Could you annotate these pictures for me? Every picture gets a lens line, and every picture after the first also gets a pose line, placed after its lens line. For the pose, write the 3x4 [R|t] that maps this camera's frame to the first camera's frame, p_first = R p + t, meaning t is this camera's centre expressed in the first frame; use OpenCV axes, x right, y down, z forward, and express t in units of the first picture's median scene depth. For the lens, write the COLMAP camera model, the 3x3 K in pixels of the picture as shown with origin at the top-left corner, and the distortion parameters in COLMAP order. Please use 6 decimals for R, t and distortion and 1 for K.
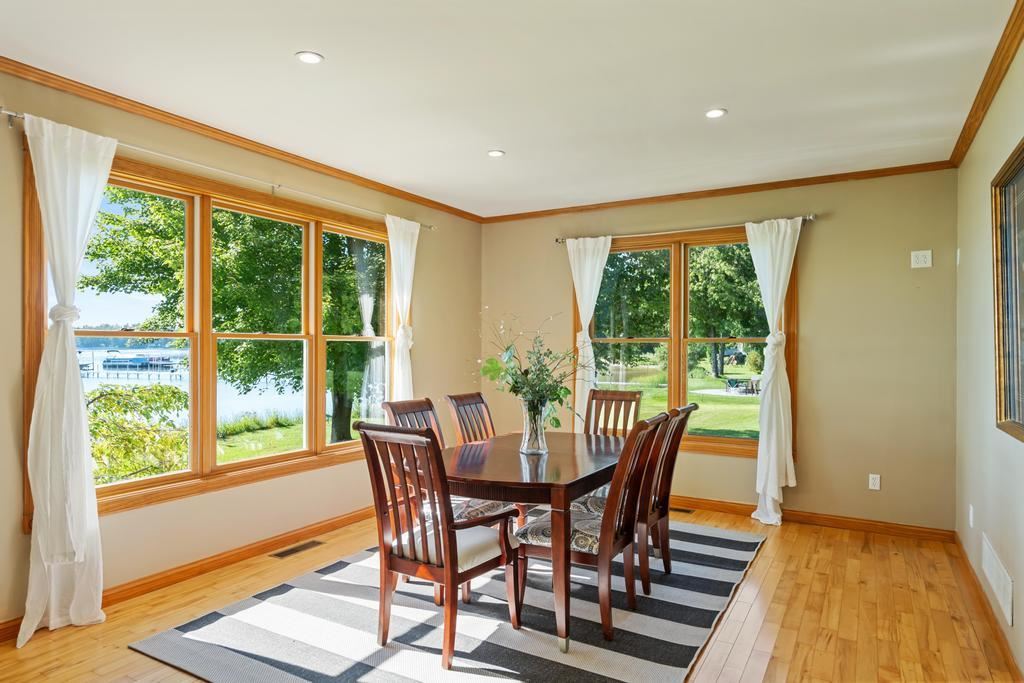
lens RADIAL K [[619.8, 0, 512.0], [0, 619.8, 341.5], [0, 0, 1]] dist [0.000098, -0.000029]
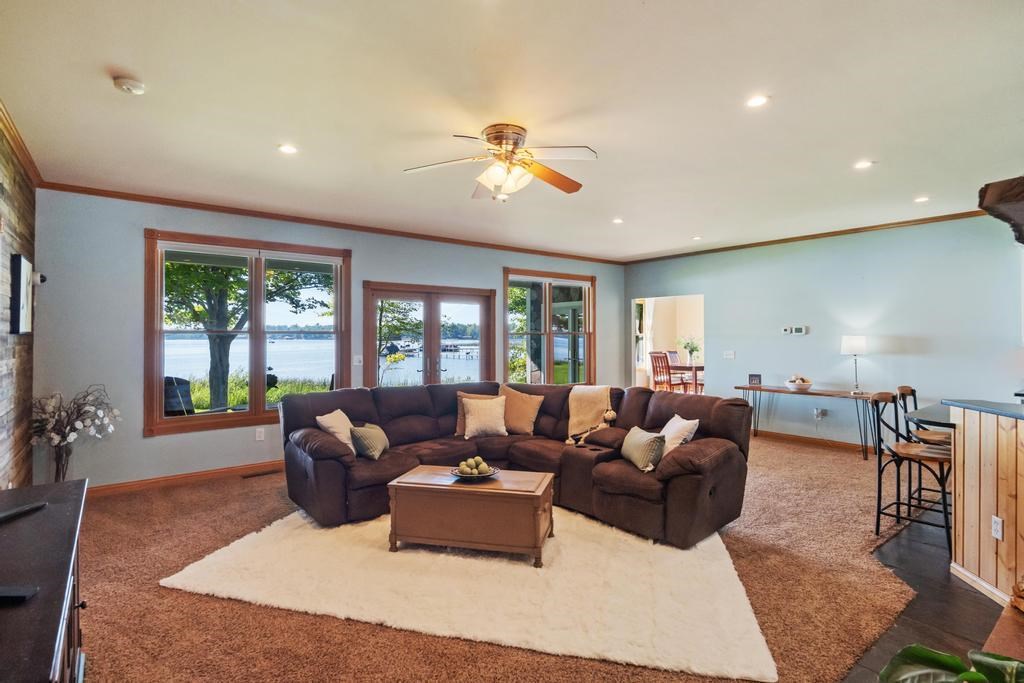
lens RADIAL K [[490.7, 0, 512.0], [0, 490.7, 341.5], [0, 0, 1]] dist [-0.000624, 0.000085]
pose [[0.929519, -0.000792, -0.368774, 0.127703], [0.007551, 0.999829, 0.016886, -0.023900], [0.368698, -0.018481, 0.929366, -2.274557]]
